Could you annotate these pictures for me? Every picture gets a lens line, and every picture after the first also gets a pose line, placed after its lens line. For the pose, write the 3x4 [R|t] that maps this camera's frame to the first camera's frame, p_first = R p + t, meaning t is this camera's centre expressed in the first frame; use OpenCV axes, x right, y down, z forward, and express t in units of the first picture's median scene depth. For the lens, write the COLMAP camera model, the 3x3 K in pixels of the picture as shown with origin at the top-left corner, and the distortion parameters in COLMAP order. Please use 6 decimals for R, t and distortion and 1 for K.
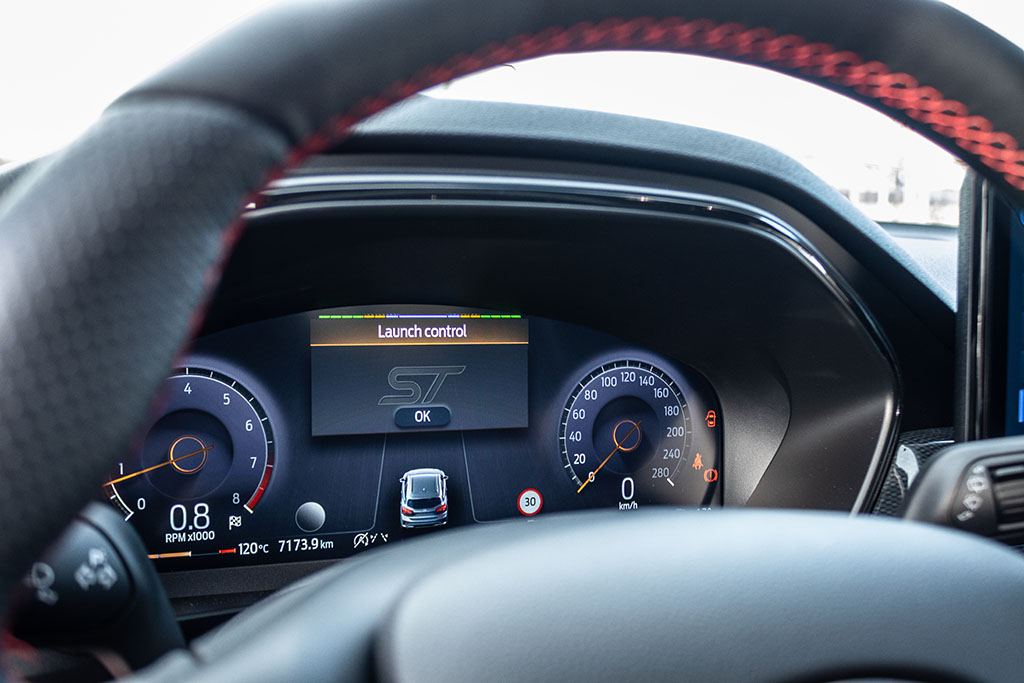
lens RADIAL K [[1152.1, 0, 514.9], [0, 1152.1, 334.2], [0, 0, 1]] dist [-0.049513, 0.000000]
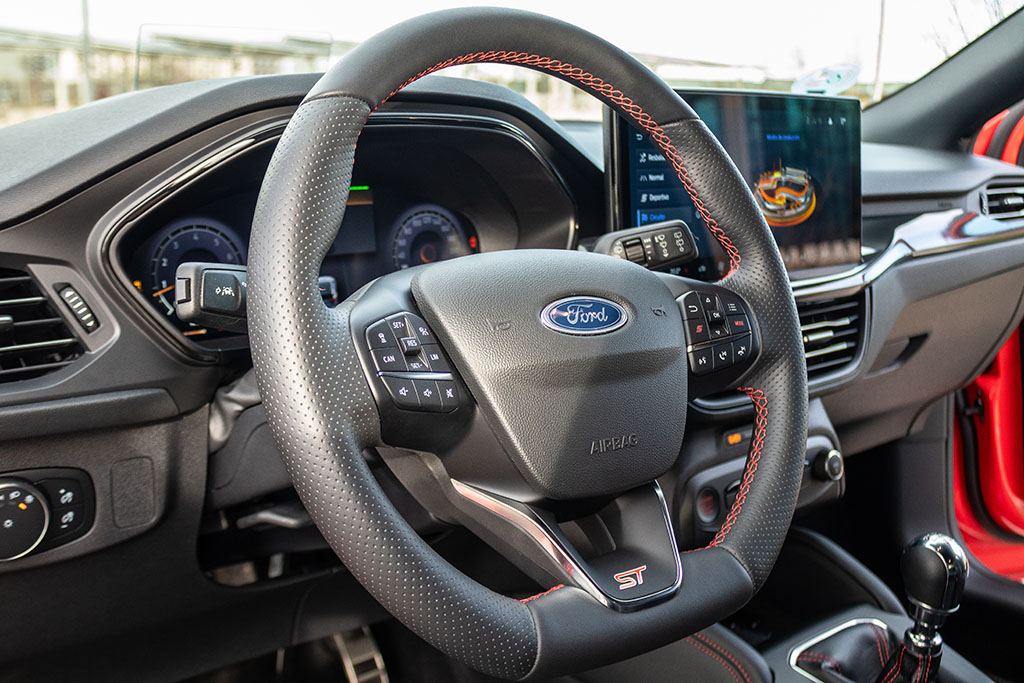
lens RADIAL K [[1152.1, 0, 508.1], [0, 1152.1, 342.7], [0, 0, 1]] dist [-0.049513, 0.000000]
pose [[0.957803, -0.091517, 0.272468, -0.302703], [0.064397, 0.992184, 0.106880, 0.047863], [-0.280119, -0.084824, 0.956210, -0.779492]]
